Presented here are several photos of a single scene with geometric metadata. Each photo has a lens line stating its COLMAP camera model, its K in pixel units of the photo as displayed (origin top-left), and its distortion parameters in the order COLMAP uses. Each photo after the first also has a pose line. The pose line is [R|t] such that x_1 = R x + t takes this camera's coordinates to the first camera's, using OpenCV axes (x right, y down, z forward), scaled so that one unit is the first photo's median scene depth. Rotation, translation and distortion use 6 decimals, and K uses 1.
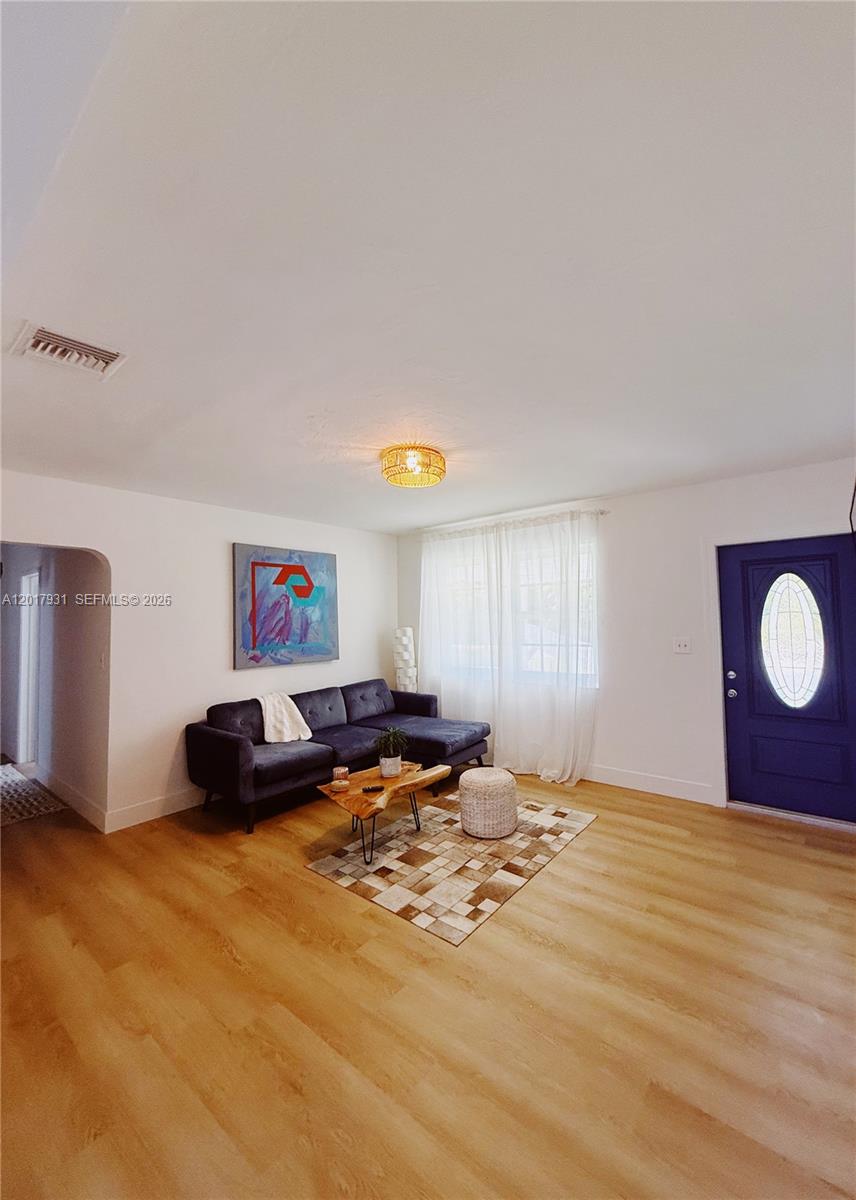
lens RADIAL K [[475.5, 0, 449.9], [0, 475.5, 597.6], [0, 0, 1]] dist [-0.000222, -0.000045]
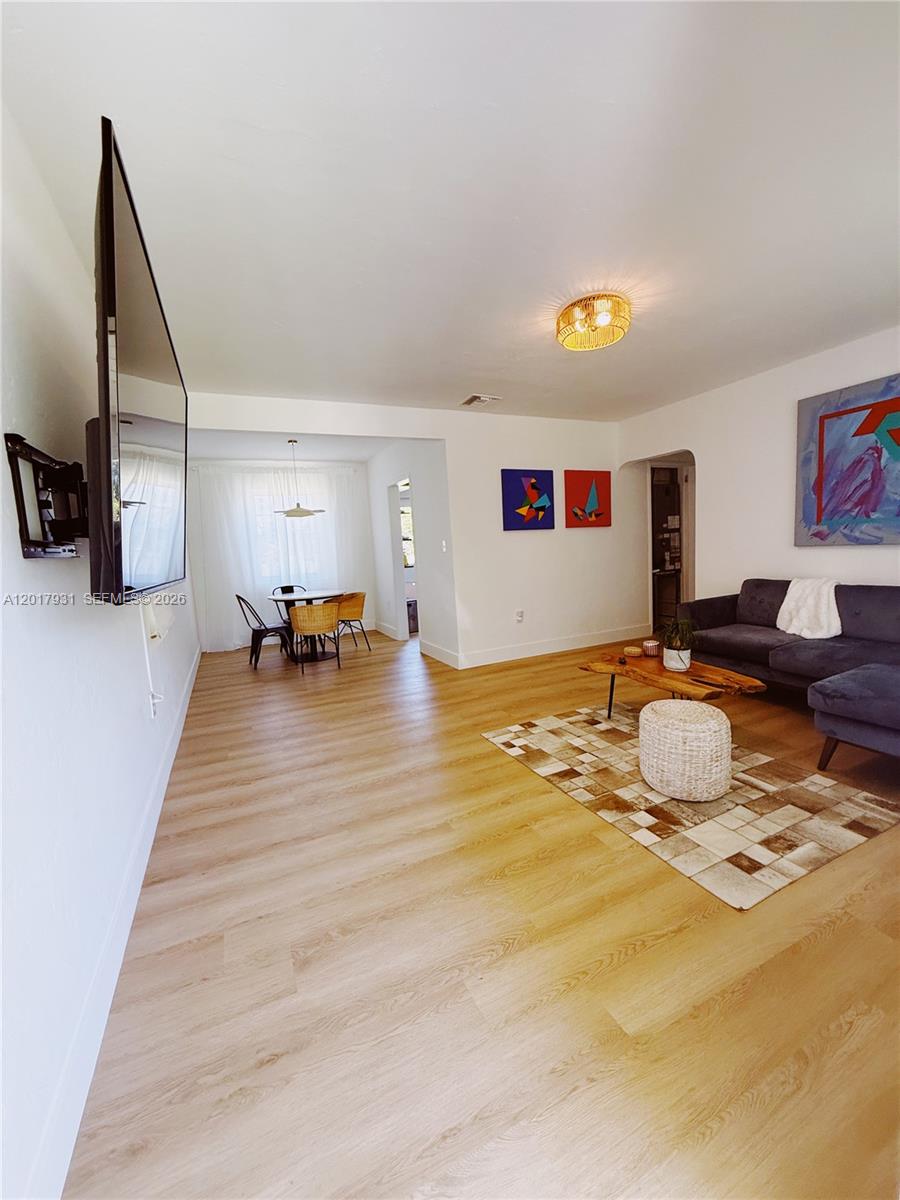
lens RADIAL K [[476.6, 0, 450.7], [0, 476.6, 596.5], [0, 0, 1]] dist [0.000226, -0.000012]
pose [[-0.443092, 0.140756, -0.885357, 0.669148], [0.101085, 0.989143, 0.106667, 0.084085], [0.890759, -0.042233, -0.452510, 0.838118]]
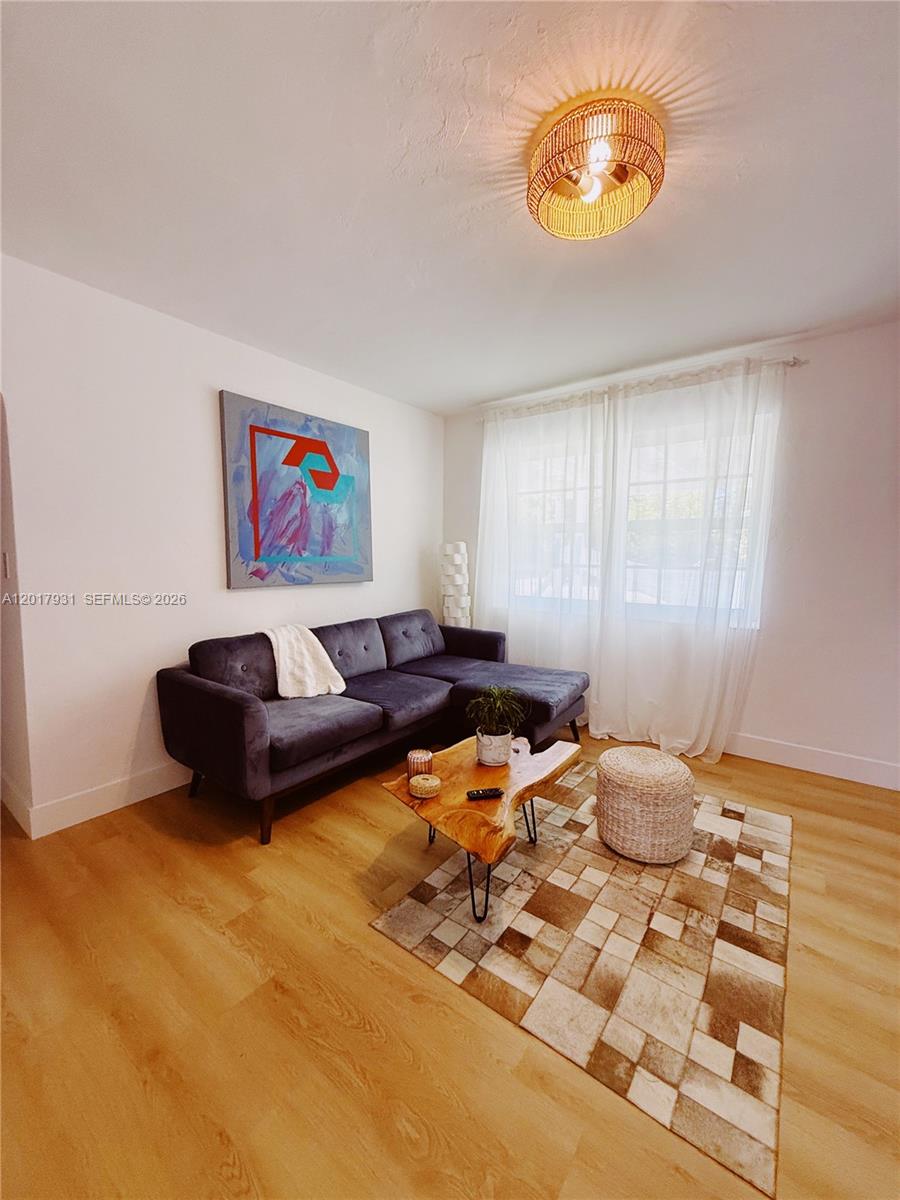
lens RADIAL K [[476.6, 0, 450.7], [0, 476.6, 596.5], [0, 0, 1]] dist [0.000226, -0.000012]
pose [[0.999318, 0.024756, 0.027397, -0.164620], [-0.028162, 0.990863, 0.131902, 0.066687], [-0.023881, -0.132583, 0.990884, 0.338435]]
